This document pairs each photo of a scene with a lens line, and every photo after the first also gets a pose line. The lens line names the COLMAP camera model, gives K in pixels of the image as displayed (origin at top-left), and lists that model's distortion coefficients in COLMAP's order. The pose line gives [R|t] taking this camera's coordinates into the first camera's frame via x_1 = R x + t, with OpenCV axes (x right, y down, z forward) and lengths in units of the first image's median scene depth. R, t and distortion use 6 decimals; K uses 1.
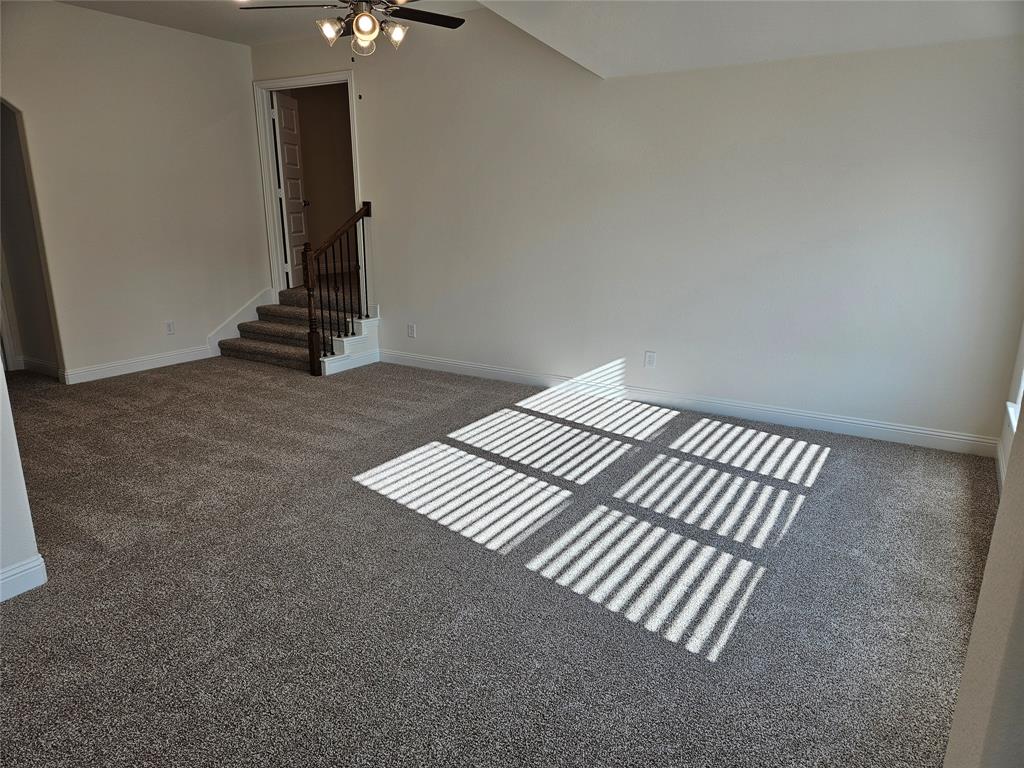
lens RADIAL K [[682.3, 0, 504.2], [0, 682.3, 390.6], [0, 0, 1]] dist [0.075061, -0.048859]
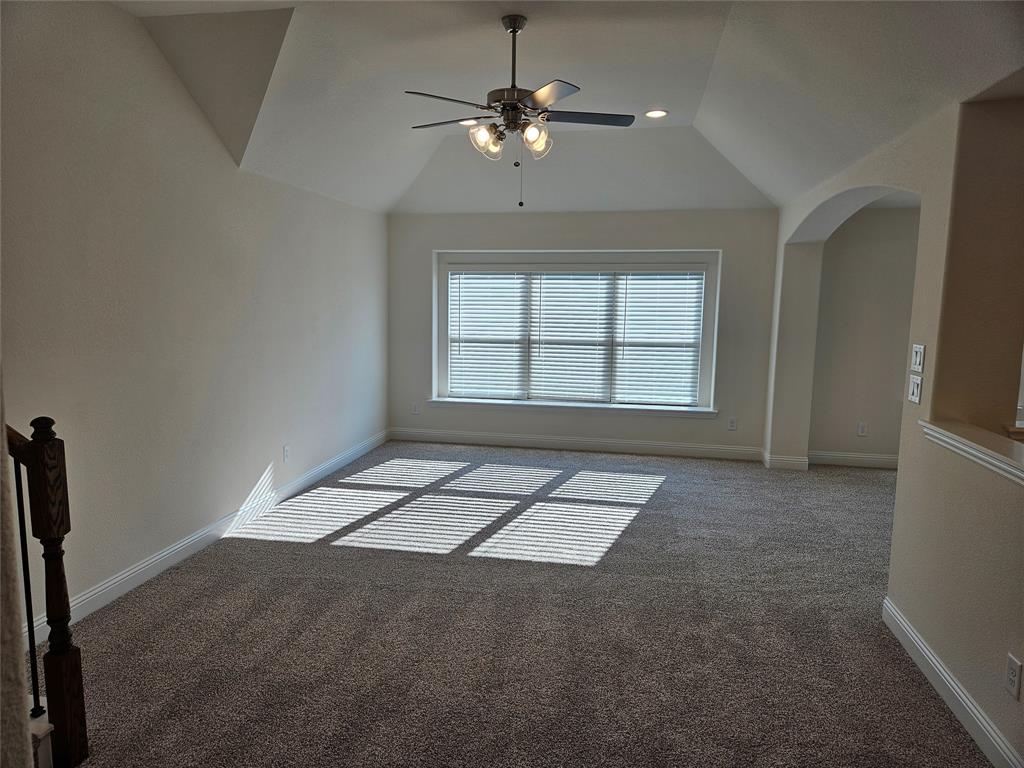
lens RADIAL K [[682.3, 0, 507.7], [0, 682.3, 387.3], [0, 0, 1]] dist [0.075061, -0.048859]
pose [[-0.370394, -0.136445, 0.918799, -0.933070], [0.225710, 0.946285, 0.231516, -0.340721], [-0.901035, 0.293134, -0.319701, 1.168099]]
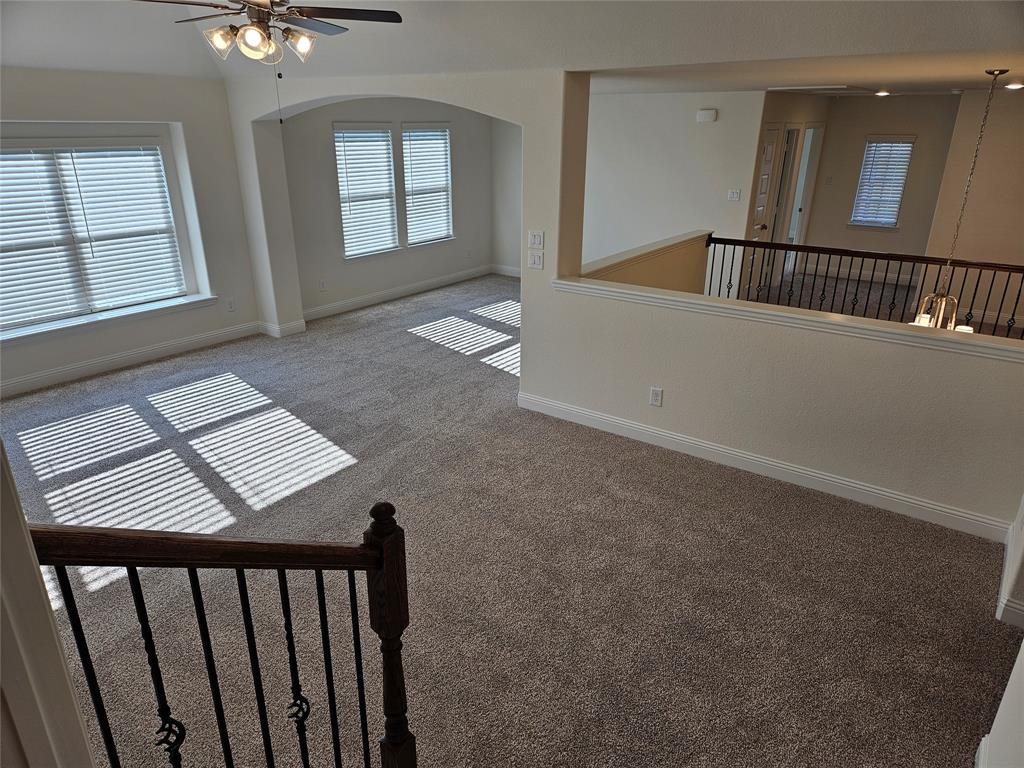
lens RADIAL K [[682.3, 0, 507.4], [0, 682.3, 388.7], [0, 0, 1]] dist [0.075061, -0.048859]
pose [[-0.997468, -0.037174, 0.060631, -0.458697], [0.005580, 0.808981, 0.587808, -0.553787], [-0.070900, 0.586658, -0.806725, 1.571448]]
